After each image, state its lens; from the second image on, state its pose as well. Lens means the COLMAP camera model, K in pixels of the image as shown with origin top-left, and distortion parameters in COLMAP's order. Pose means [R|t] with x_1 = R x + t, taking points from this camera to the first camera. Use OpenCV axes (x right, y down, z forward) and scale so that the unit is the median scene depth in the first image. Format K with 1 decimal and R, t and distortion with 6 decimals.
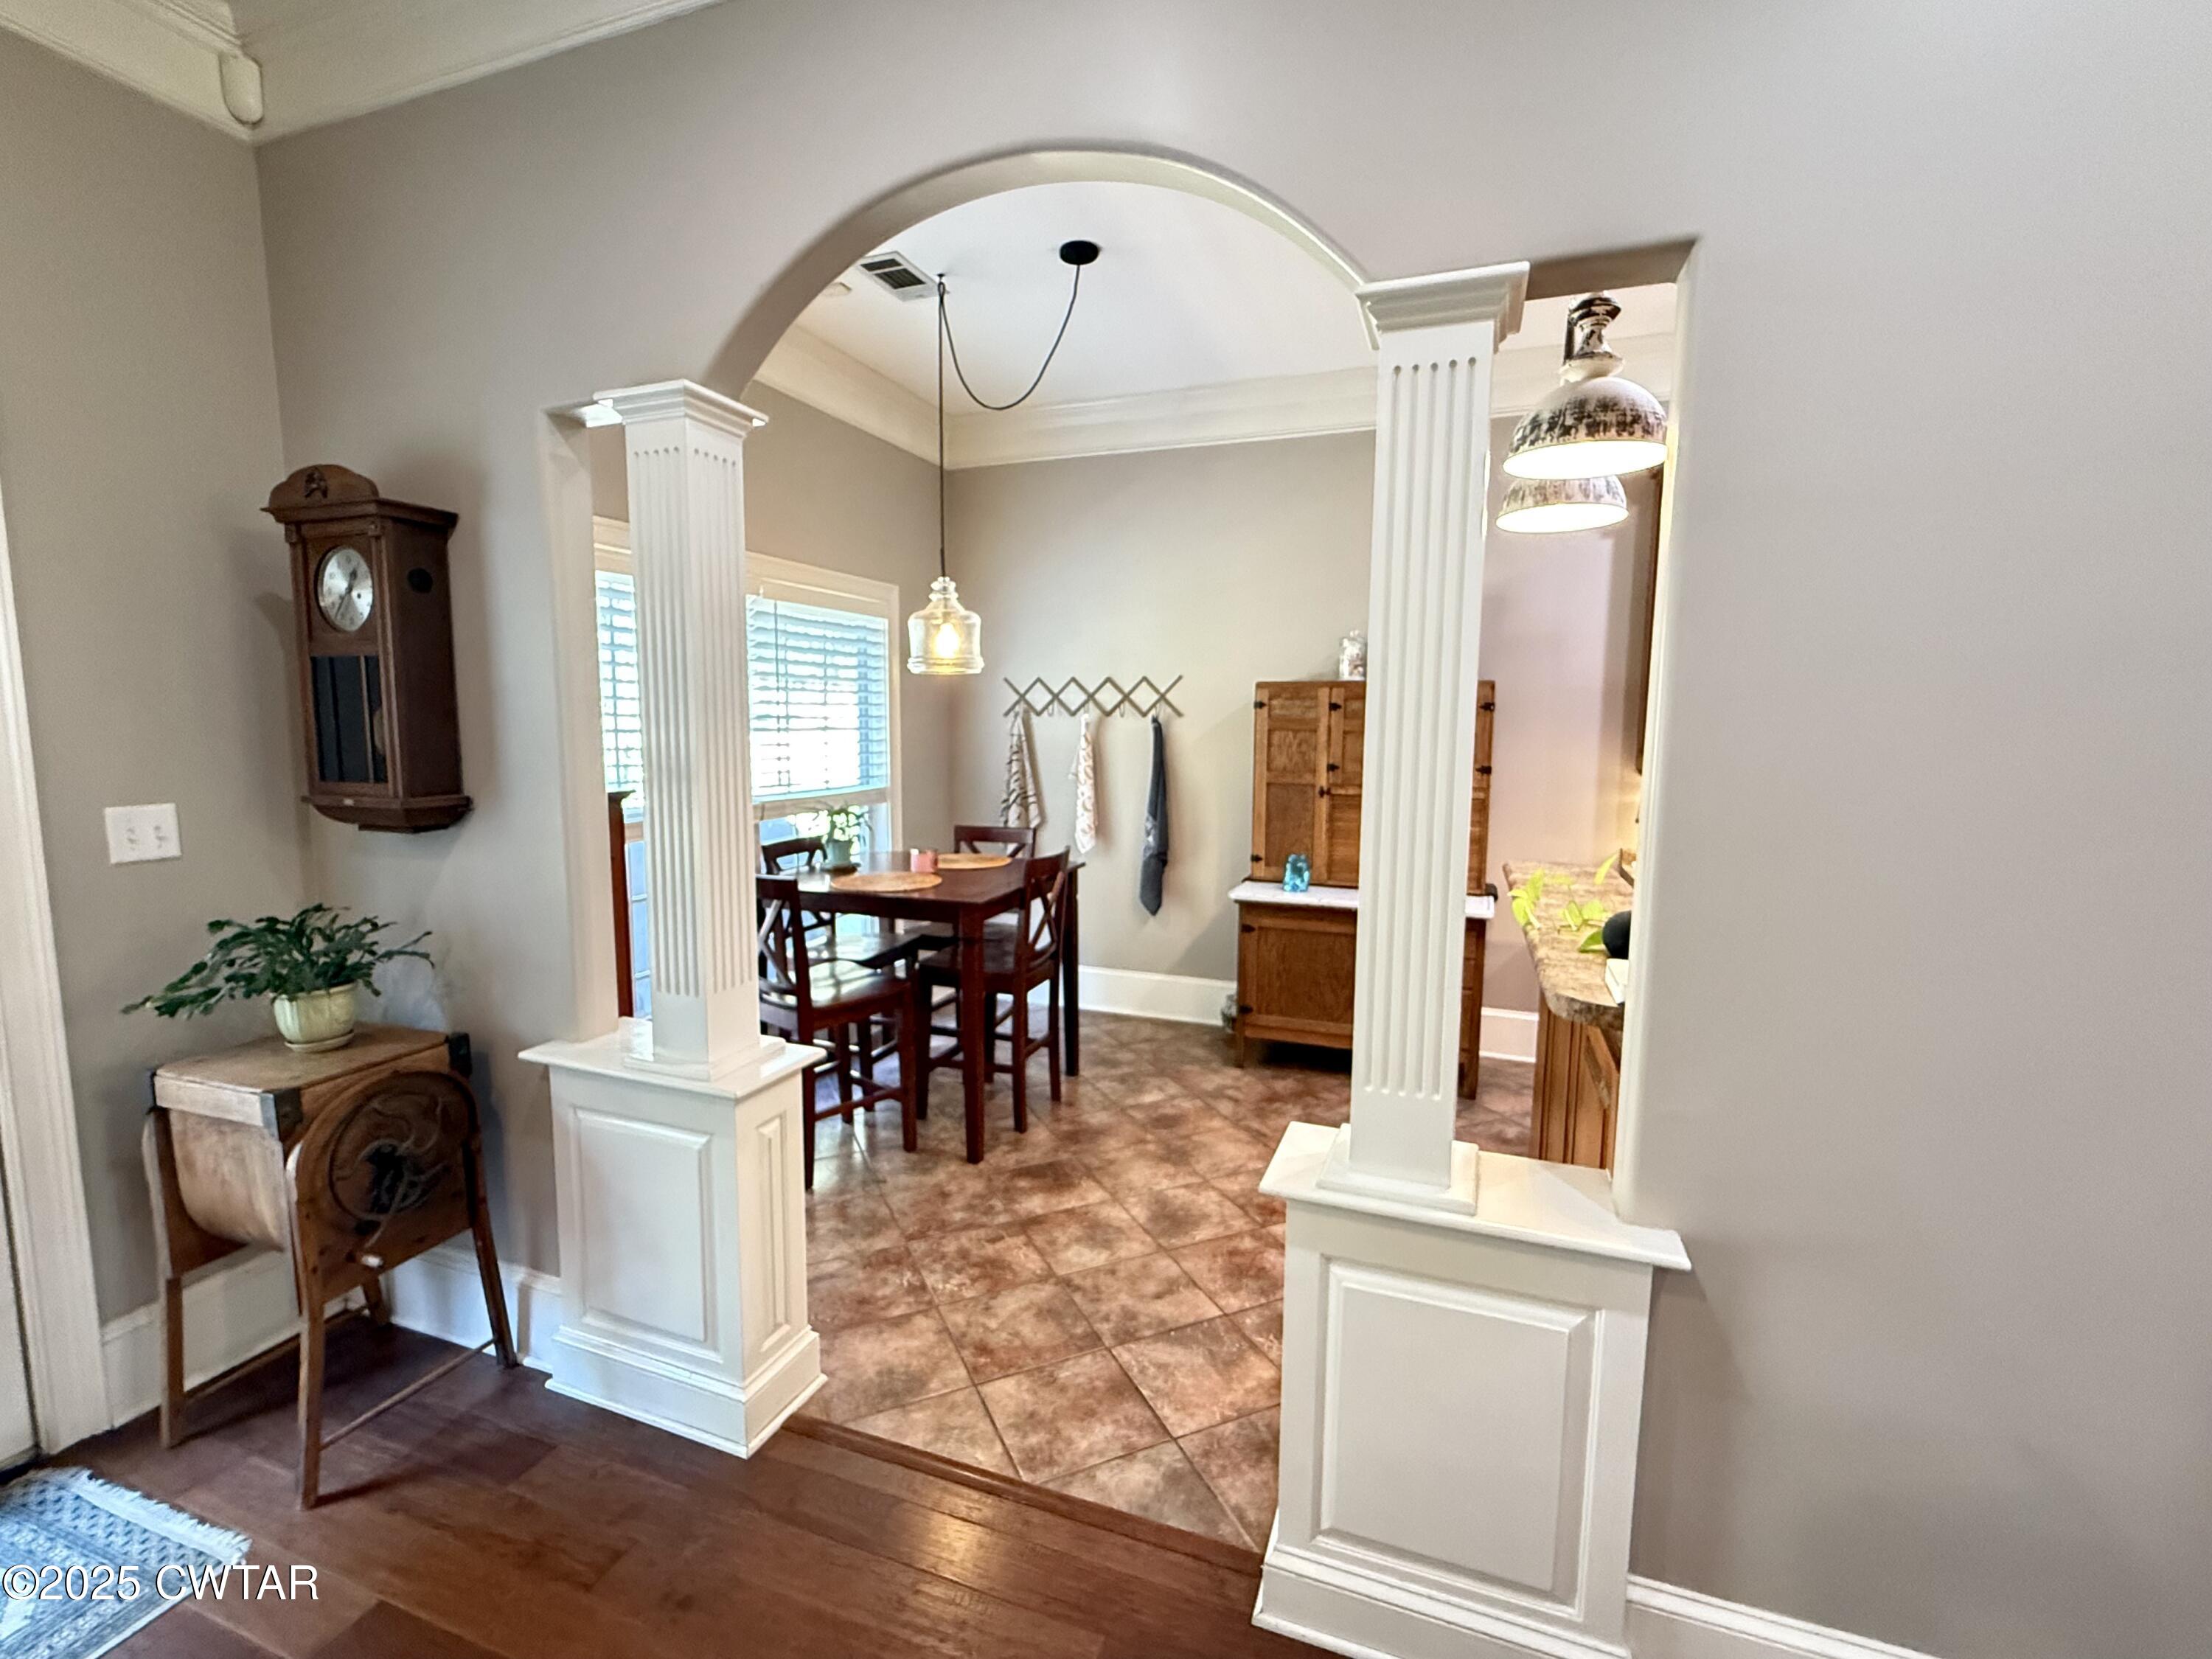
lens RADIAL K [[981.5, 0, 1093.3], [0, 981.5, 834.7], [0, 0, 1]] dist [0.001168, -0.000728]
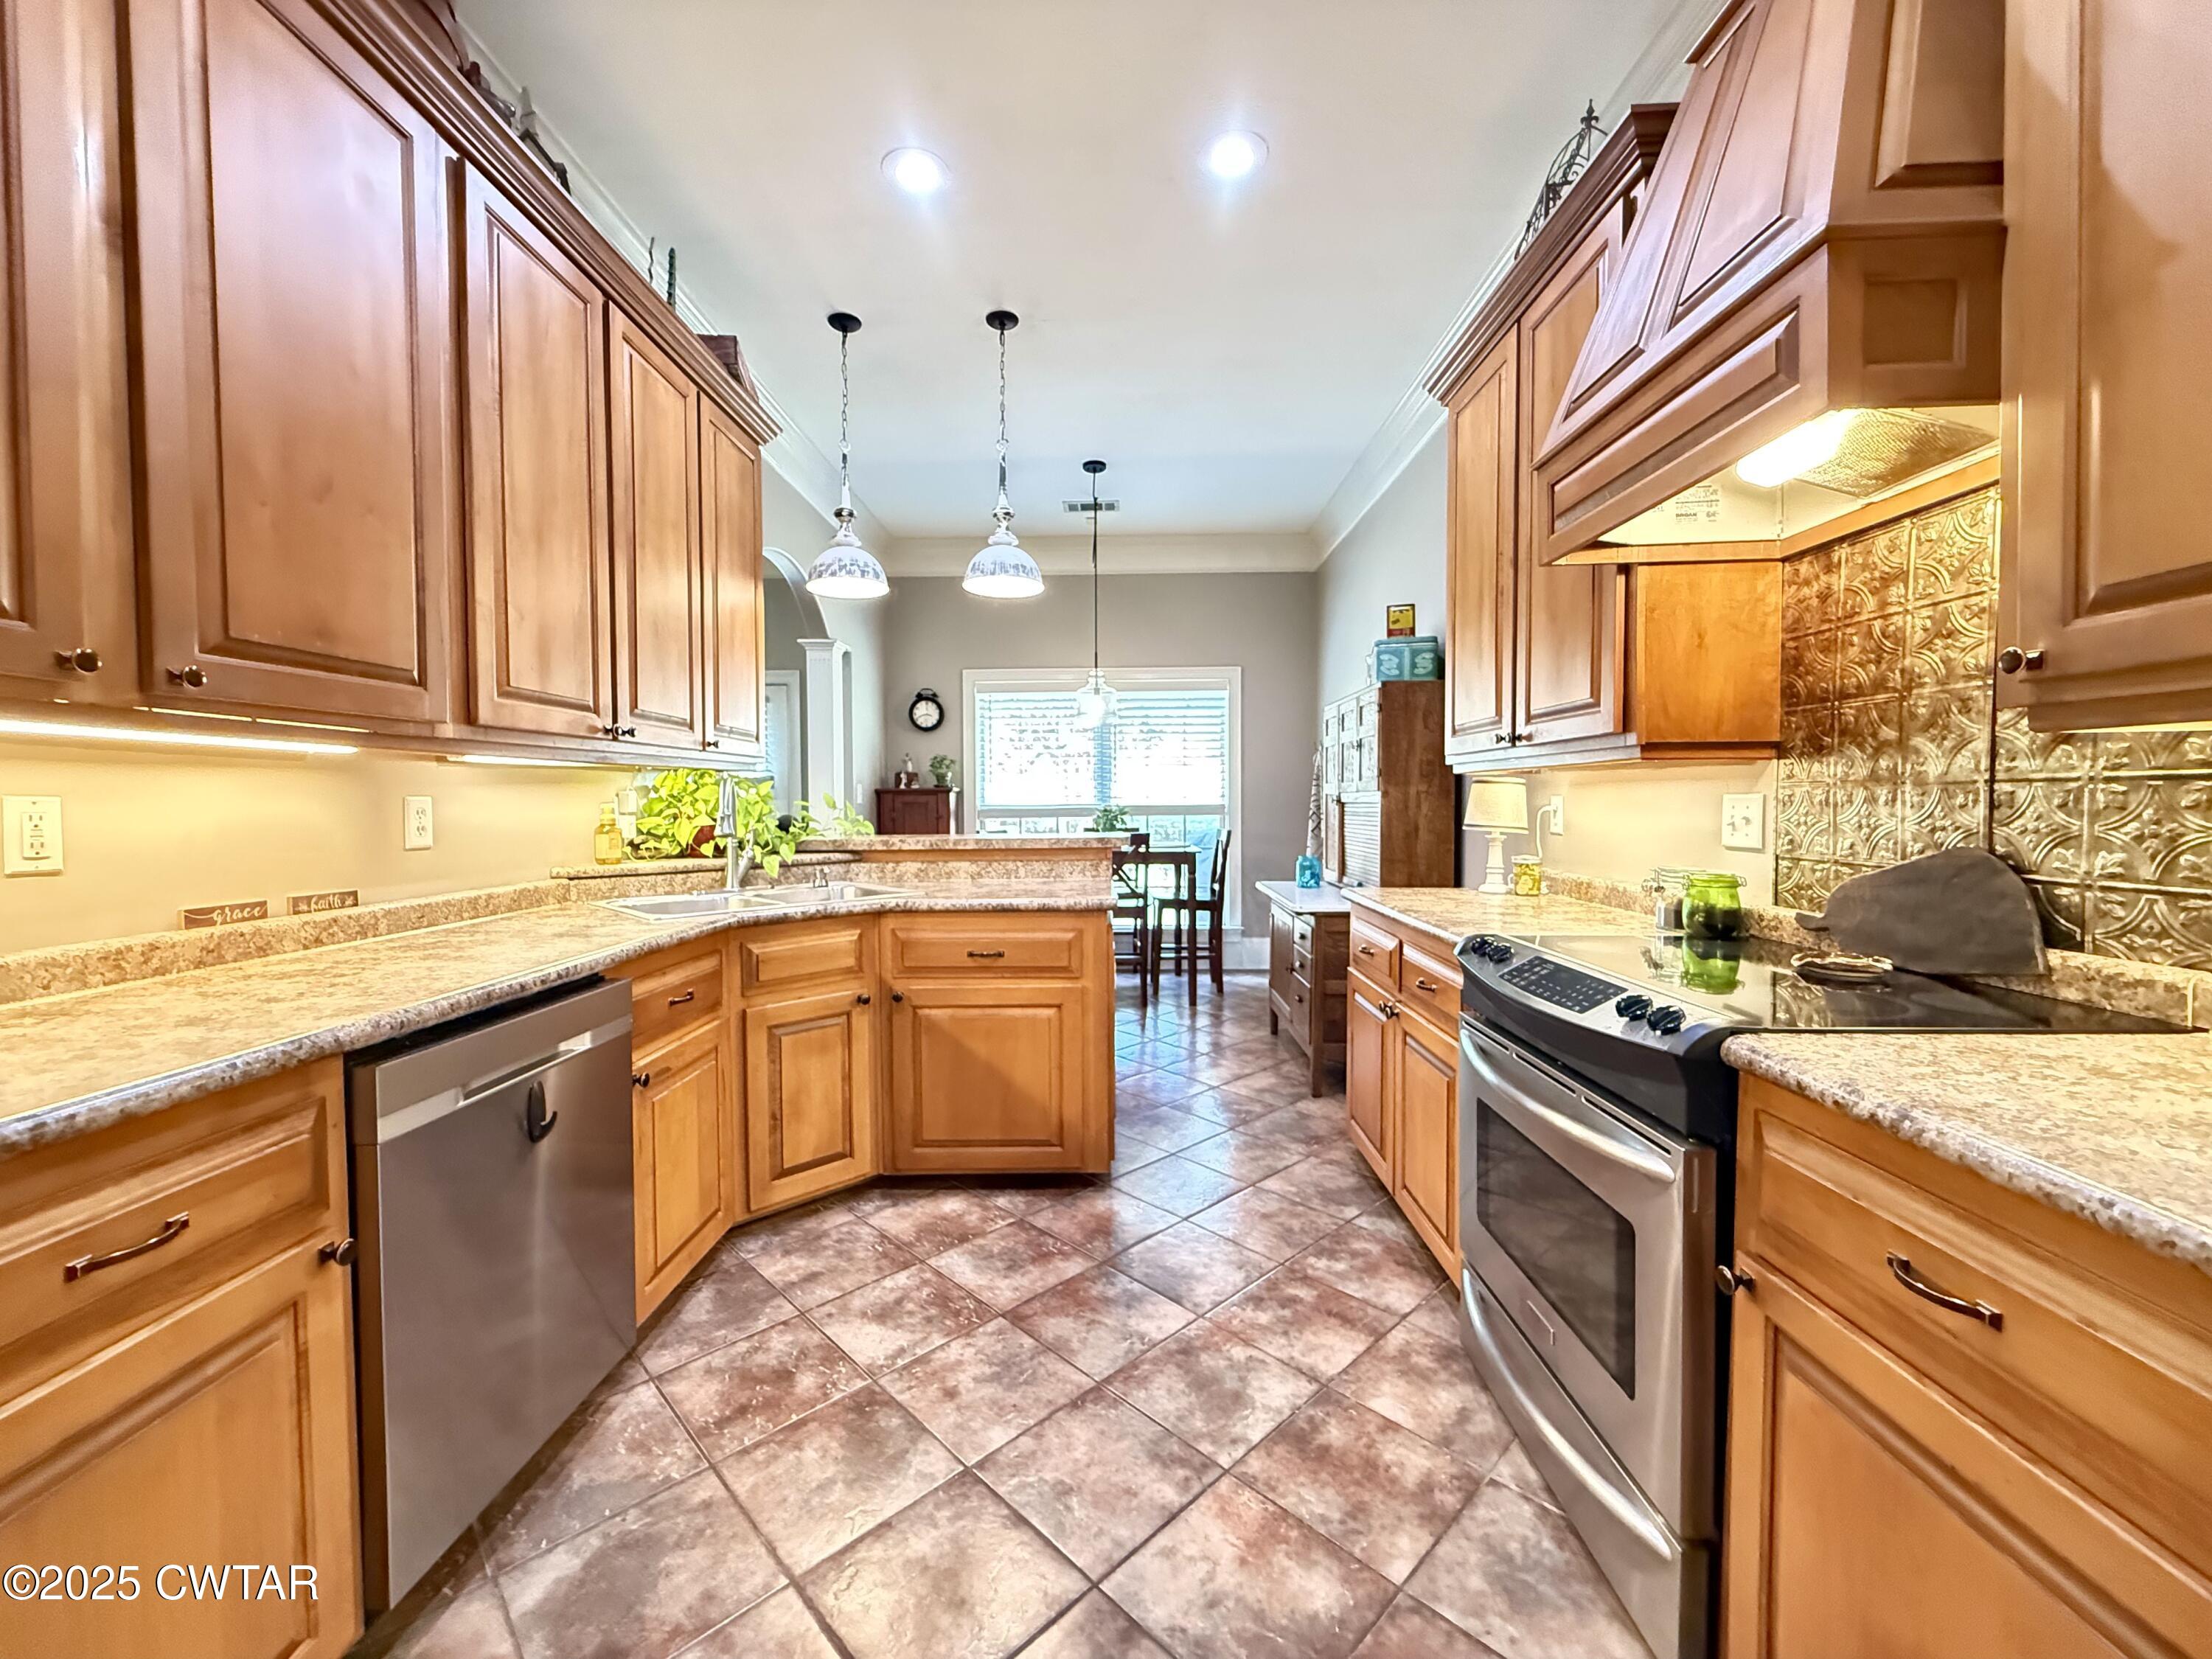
lens RADIAL K [[880.9, 0, 1096.7], [0, 880.9, 831.3], [0, 0, 1]] dist [0.000101, 0.000188]
pose [[0.341130, 0.025843, -0.939661, 2.116537], [-0.102182, 0.994718, -0.009739, 0.053887], [0.934446, 0.099339, 0.341969, 0.827821]]
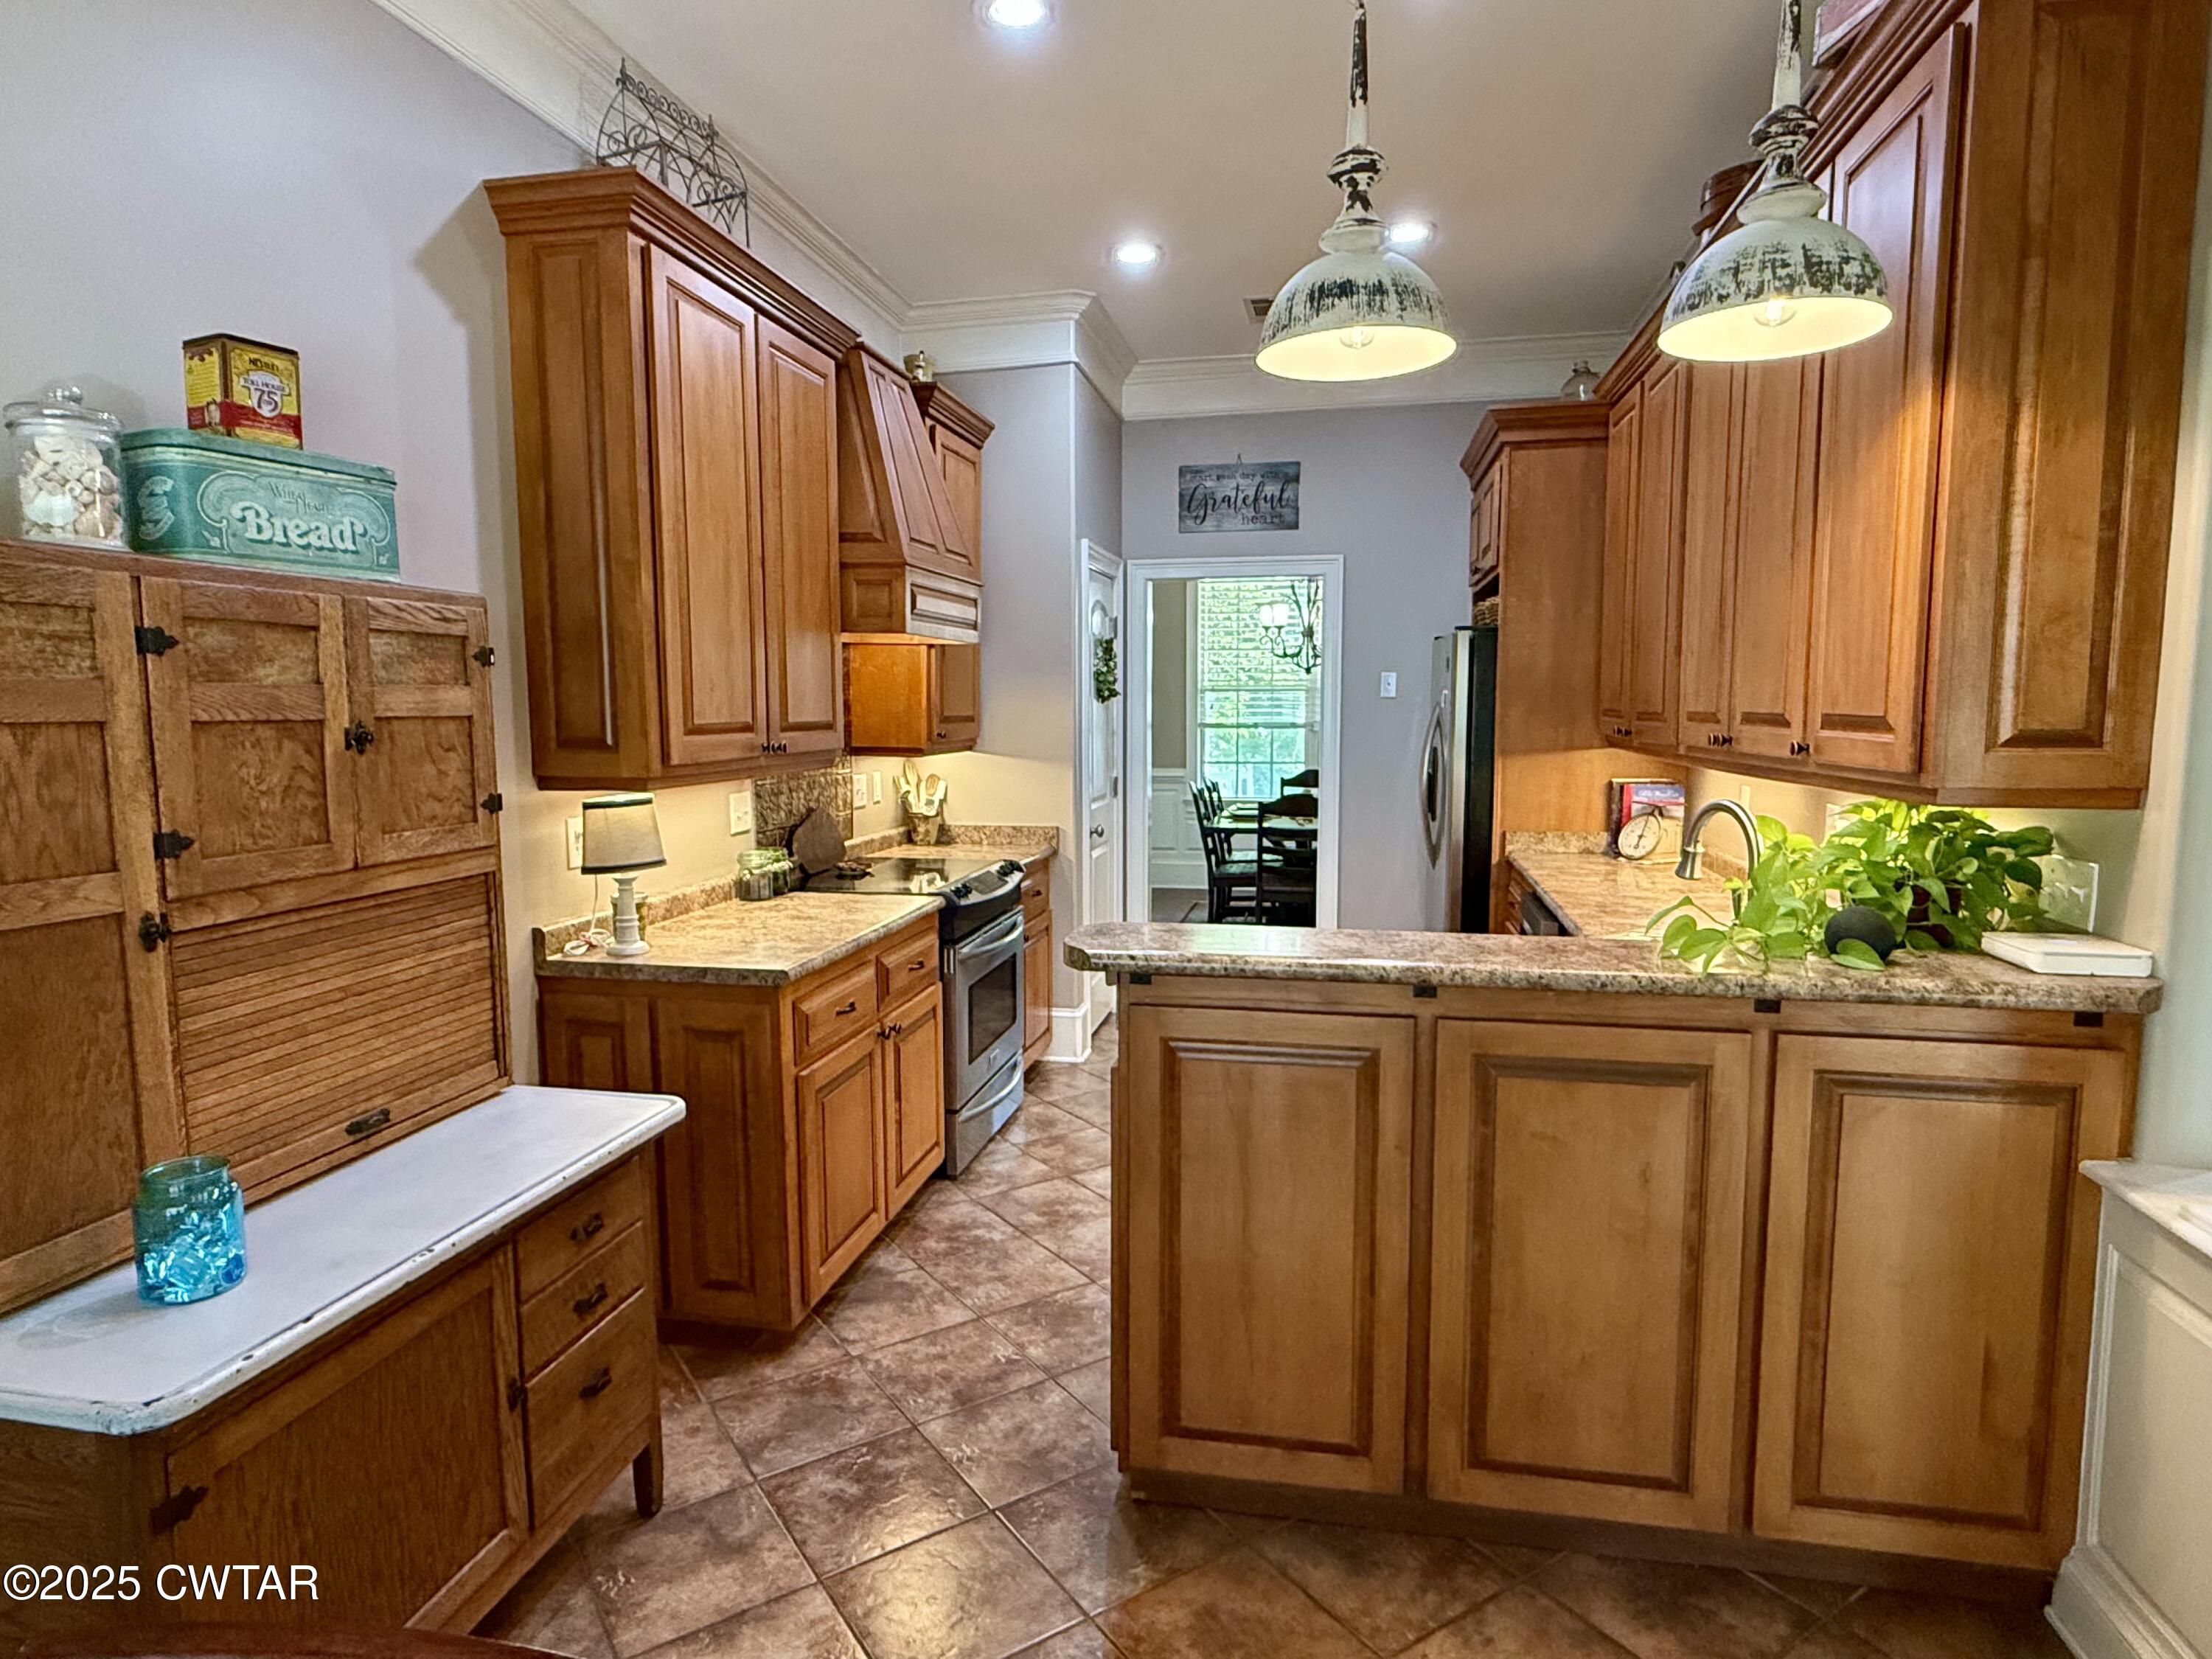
lens RADIAL K [[1262.0, 0, 1109.7], [0, 1262.0, 828.6], [0, 0, 1]] dist [0.004827, -0.002784]
pose [[-0.175860, -0.103508, 0.978958, -0.362801], [0.115109, 0.985473, 0.124875, -0.174711], [-0.977662, 0.134647, -0.161391, 1.544518]]
